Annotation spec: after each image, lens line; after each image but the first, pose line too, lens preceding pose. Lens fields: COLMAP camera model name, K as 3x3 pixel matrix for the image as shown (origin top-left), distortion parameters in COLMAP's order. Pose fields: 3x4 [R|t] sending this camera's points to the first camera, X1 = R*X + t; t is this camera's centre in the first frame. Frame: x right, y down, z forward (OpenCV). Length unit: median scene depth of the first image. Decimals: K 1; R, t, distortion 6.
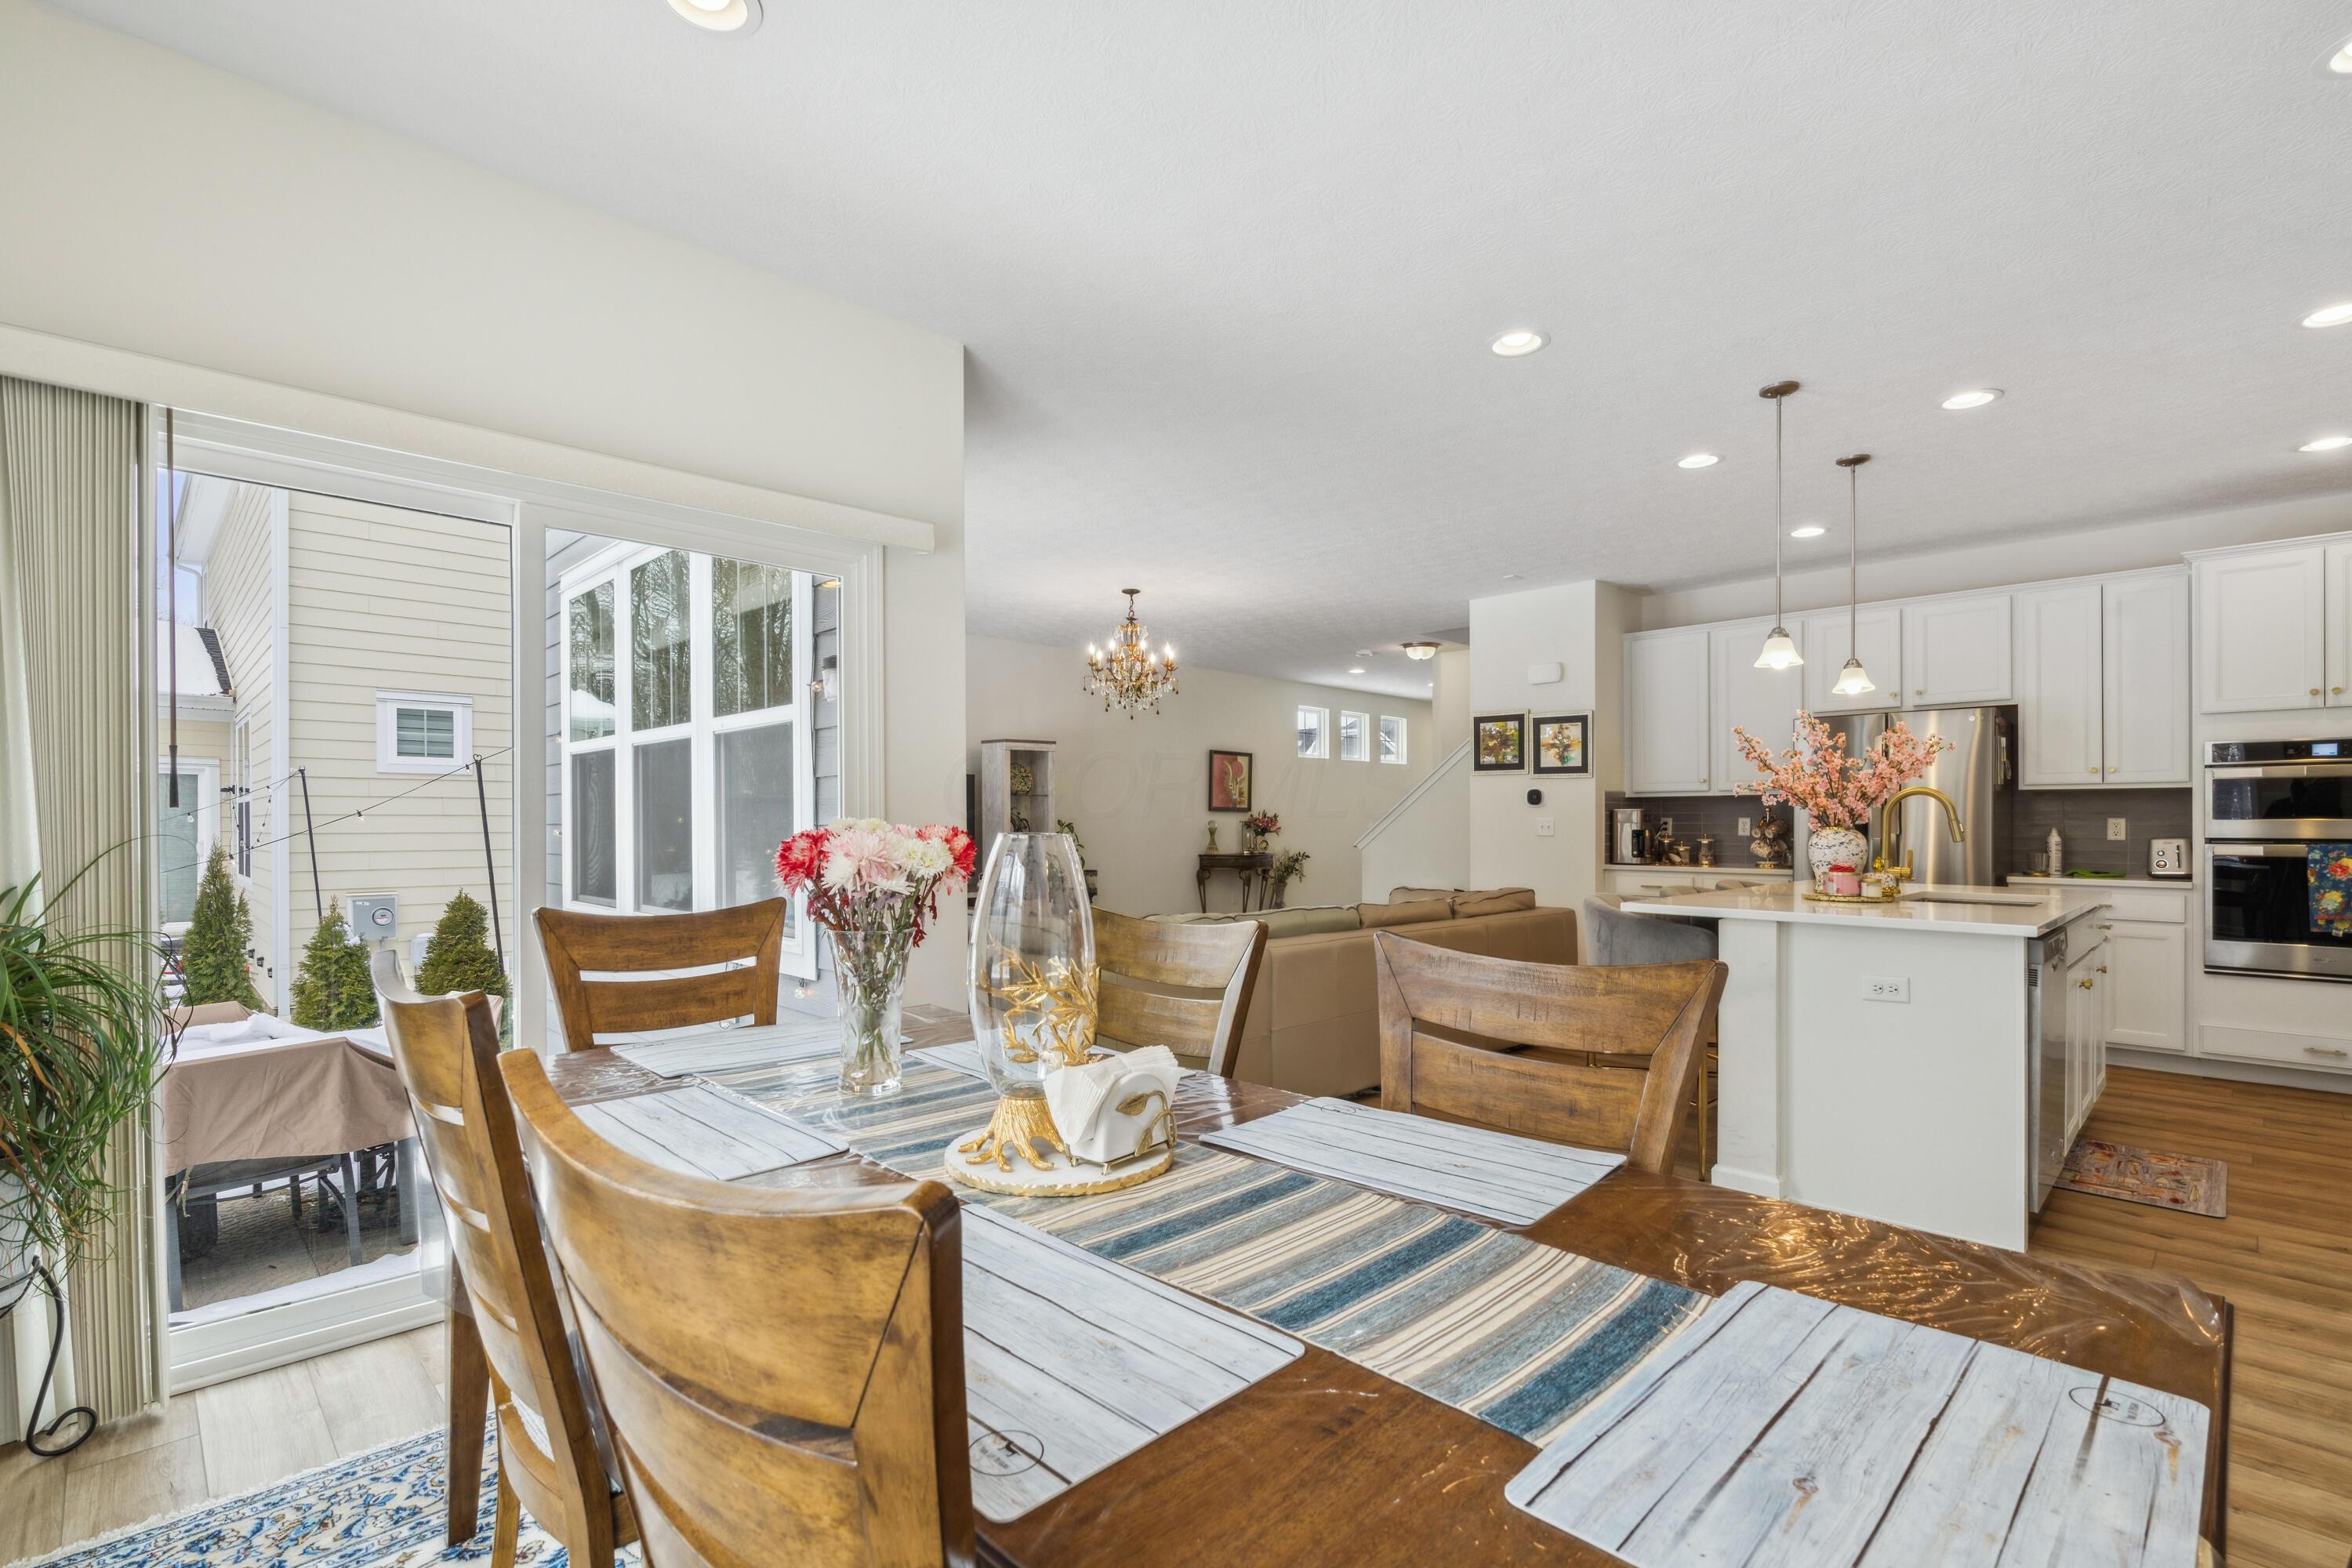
lens RADIAL K [[1072.4, 0, 1173.6], [0, 1072.4, 809.2], [0, 0, 1]] dist [-0.003689, 0.001276]
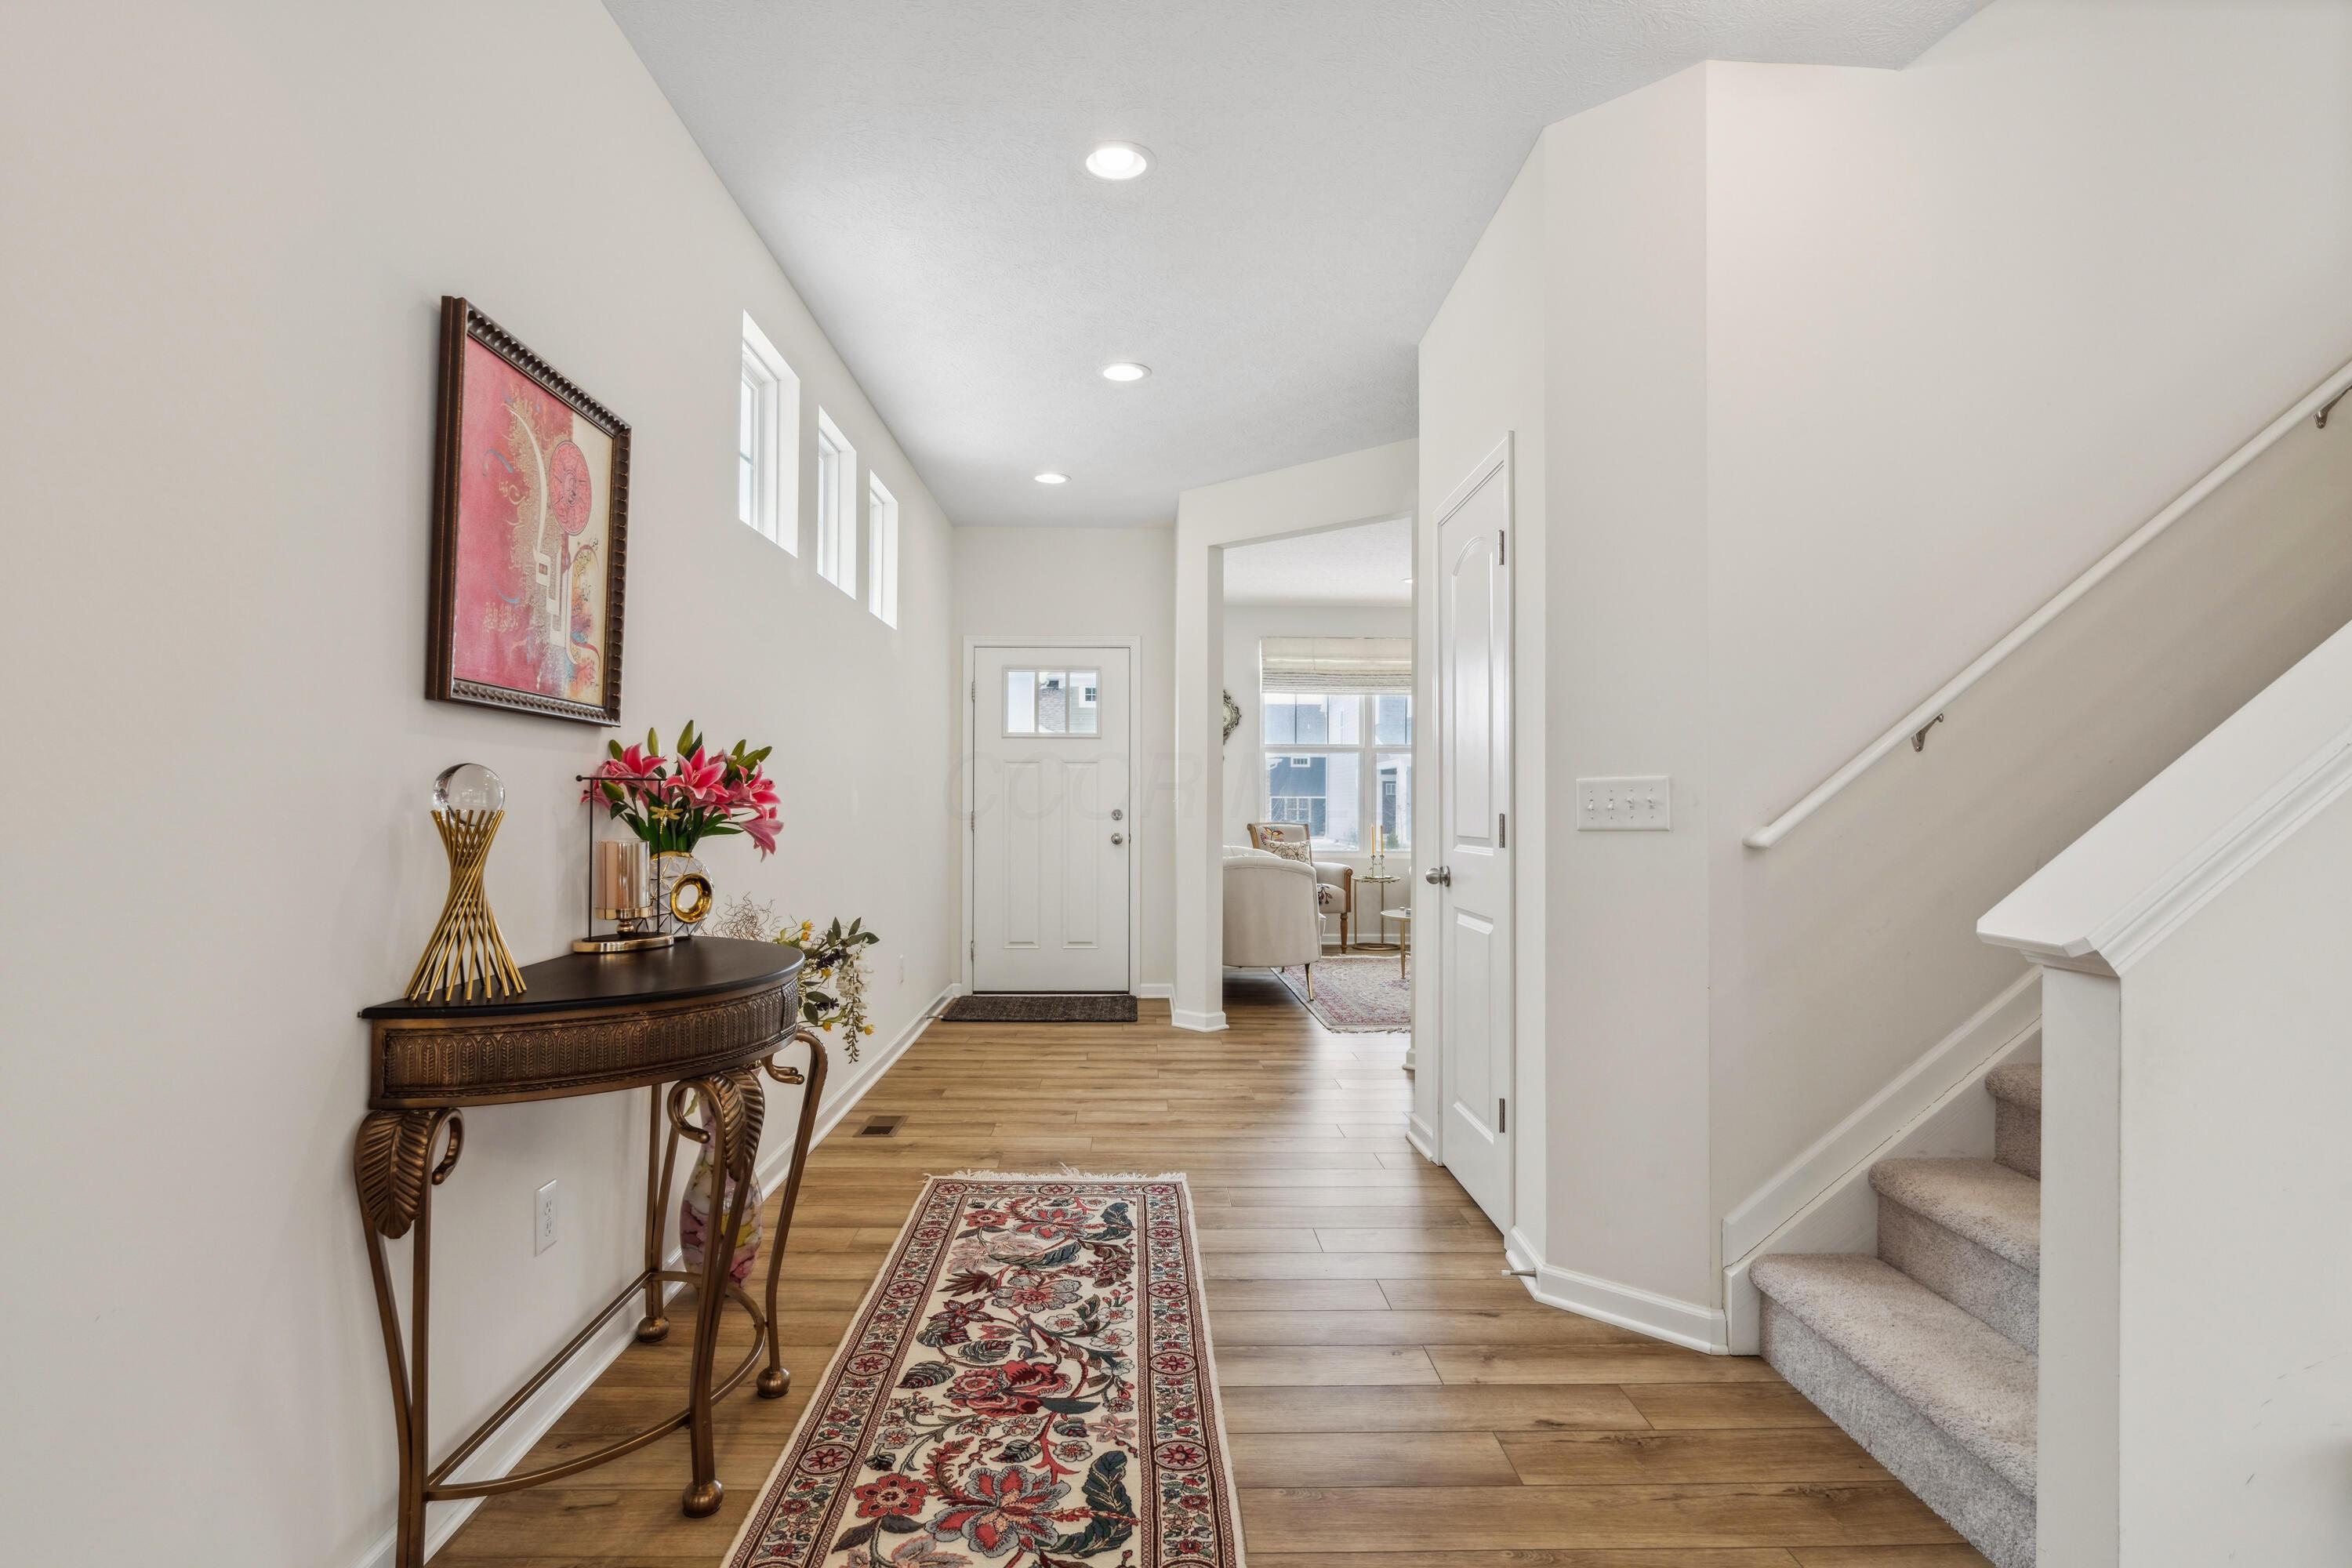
lens RADIAL K [[1196.1, 0, 1174.9], [0, 1196.1, 791.7], [0, 0, 1]] dist [0.002490, 0.000290]
pose [[0.680112, 0.013876, 0.732977, -0.017506], [-0.012178, 0.999897, -0.007629, 0.014655], [-0.733007, -0.003738, 0.680211, 0.783651]]
